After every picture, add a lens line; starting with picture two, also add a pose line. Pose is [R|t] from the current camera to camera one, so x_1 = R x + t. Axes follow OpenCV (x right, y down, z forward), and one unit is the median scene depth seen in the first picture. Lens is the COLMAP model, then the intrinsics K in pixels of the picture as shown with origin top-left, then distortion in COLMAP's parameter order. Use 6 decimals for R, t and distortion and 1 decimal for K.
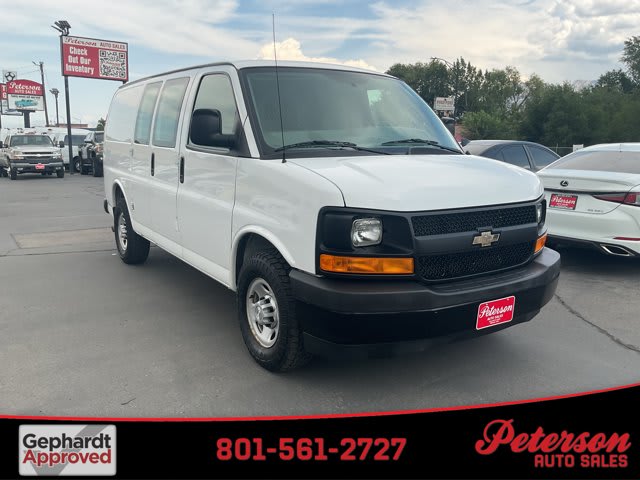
lens RADIAL K [[540.6, 0, 320.0], [0, 540.6, 240.0], [0, 0, 1]] dist [0.088127, -0.149464]
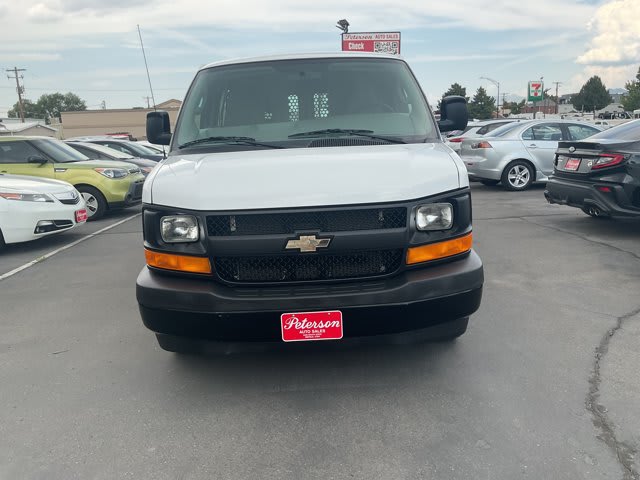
lens RADIAL K [[540.6, 0, 320.0], [0, 540.6, 240.0], [0, 0, 1]] dist [0.088127, -0.149464]
pose [[0.847733, 0.064713, -0.526461, 0.783867], [-0.046827, 0.997785, 0.047245, -0.050475], [0.528353, -0.015399, 0.848885, 0.250794]]
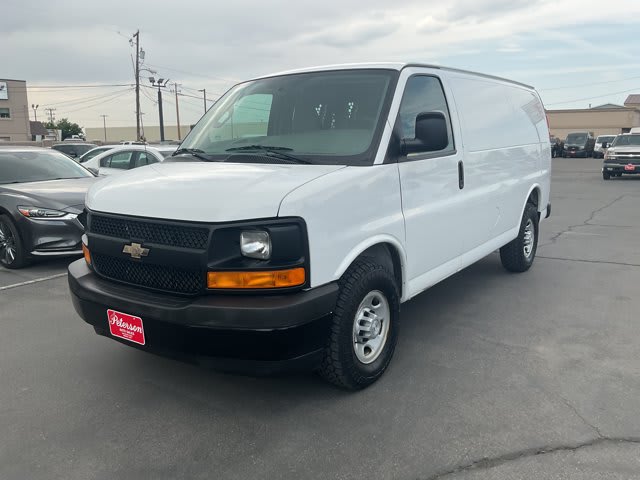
lens RADIAL K [[540.6, 0, 320.0], [0, 540.6, 240.0], [0, 0, 1]] dist [0.088127, -0.149464]
pose [[0.363024, 0.157187, -0.918426, 1.295963], [-0.154788, 0.982146, 0.106910, -0.172501], [0.918833, 0.103351, 0.380873, 0.920794]]
